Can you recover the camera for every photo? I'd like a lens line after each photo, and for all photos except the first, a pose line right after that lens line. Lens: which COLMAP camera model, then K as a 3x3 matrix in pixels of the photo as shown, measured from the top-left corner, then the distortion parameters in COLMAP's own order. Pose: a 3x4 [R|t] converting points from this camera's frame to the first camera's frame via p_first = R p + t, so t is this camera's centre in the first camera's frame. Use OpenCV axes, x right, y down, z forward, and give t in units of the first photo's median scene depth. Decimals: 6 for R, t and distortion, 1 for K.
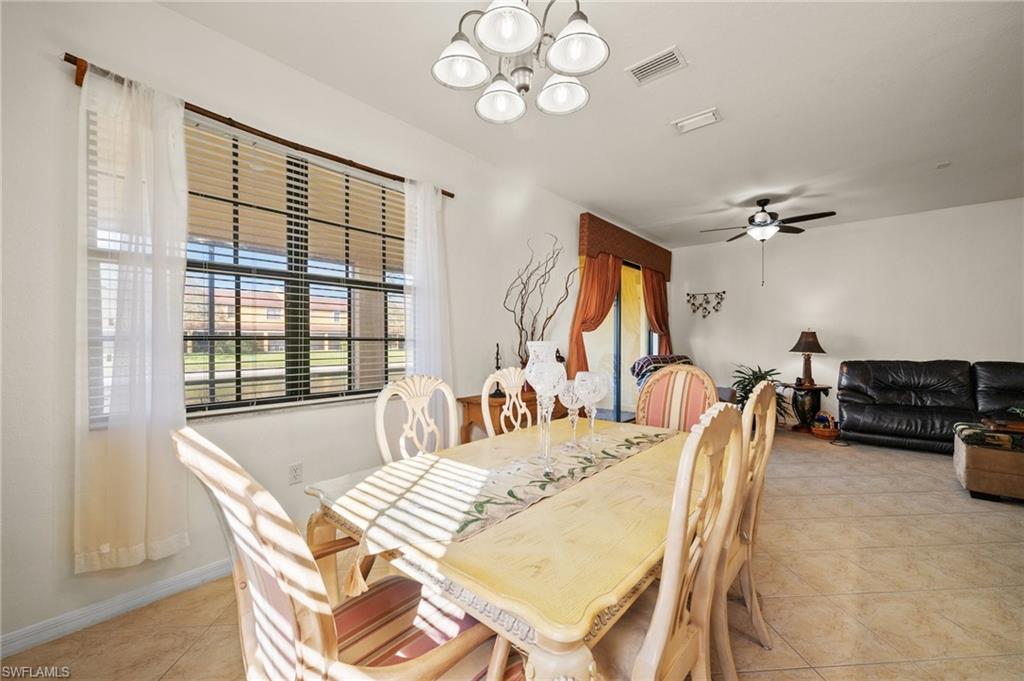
lens RADIAL K [[407.3, 0, 505.5], [0, 407.3, 343.5], [0, 0, 1]] dist [-0.001514, -0.000012]
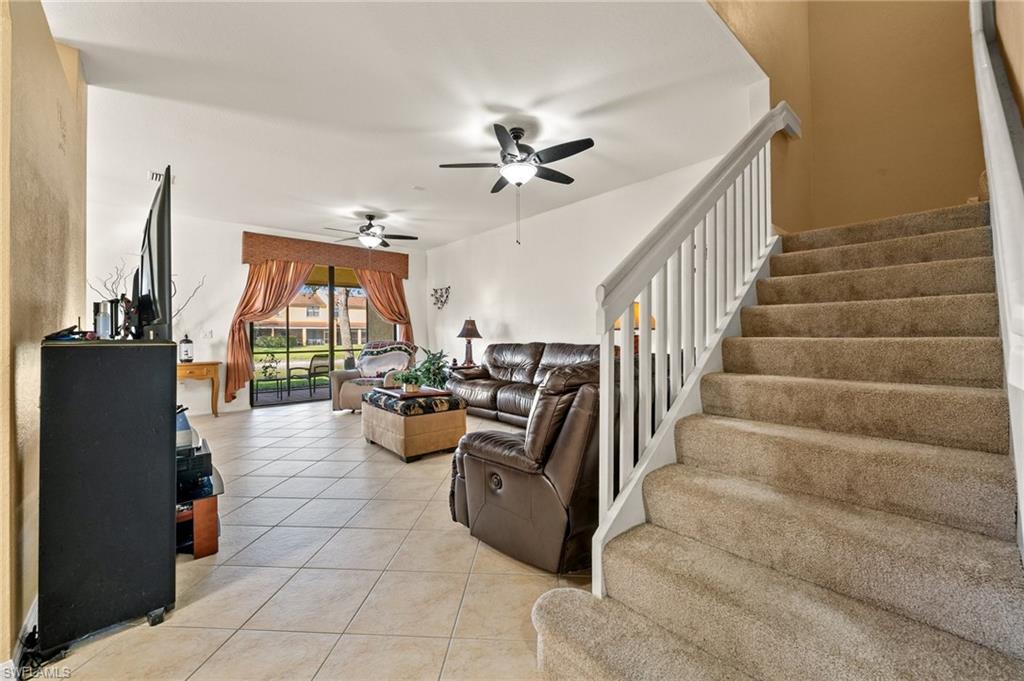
lens RADIAL K [[407.8, 0, 513.3], [0, 407.8, 337.6], [0, 0, 1]] dist [-0.001703, -0.000108]
pose [[0.993255, 0.001382, -0.115944, 1.254287], [-0.002264, 0.999970, -0.007471, 0.036847], [0.115930, 0.007684, 0.993228, -0.187570]]
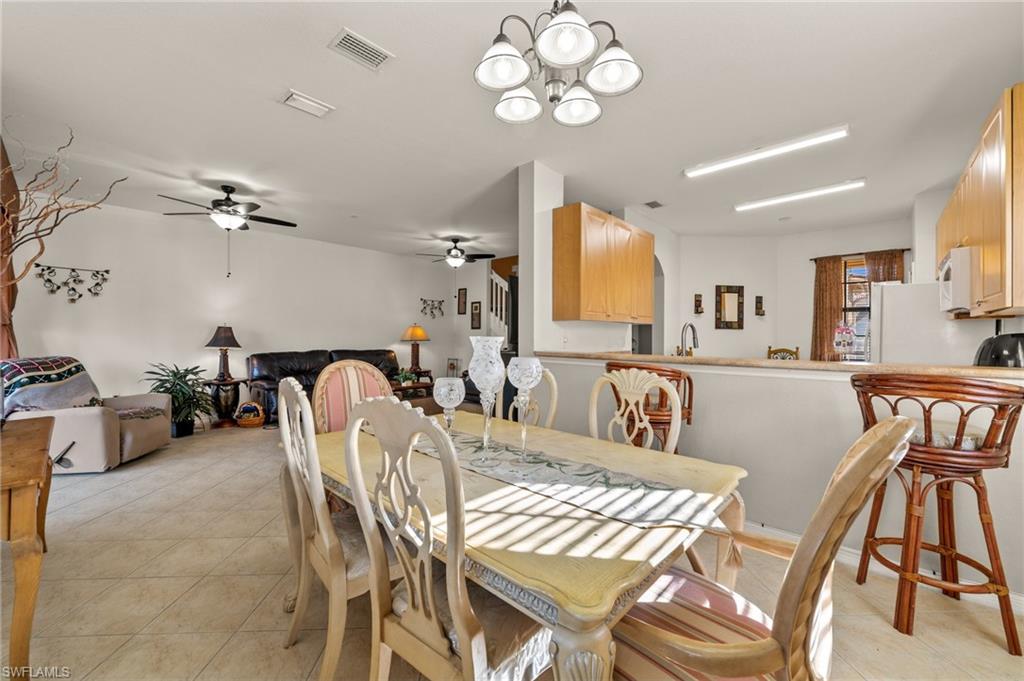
lens RADIAL K [[407.8, 0, 513.3], [0, 407.8, 337.6], [0, 0, 1]] dist [-0.001703, -0.000108]
pose [[0.012571, -0.001451, 0.999920, -0.316841], [0.002786, 0.999995, 0.001416, -0.001489], [-0.999917, 0.002768, 0.012575, 0.339823]]
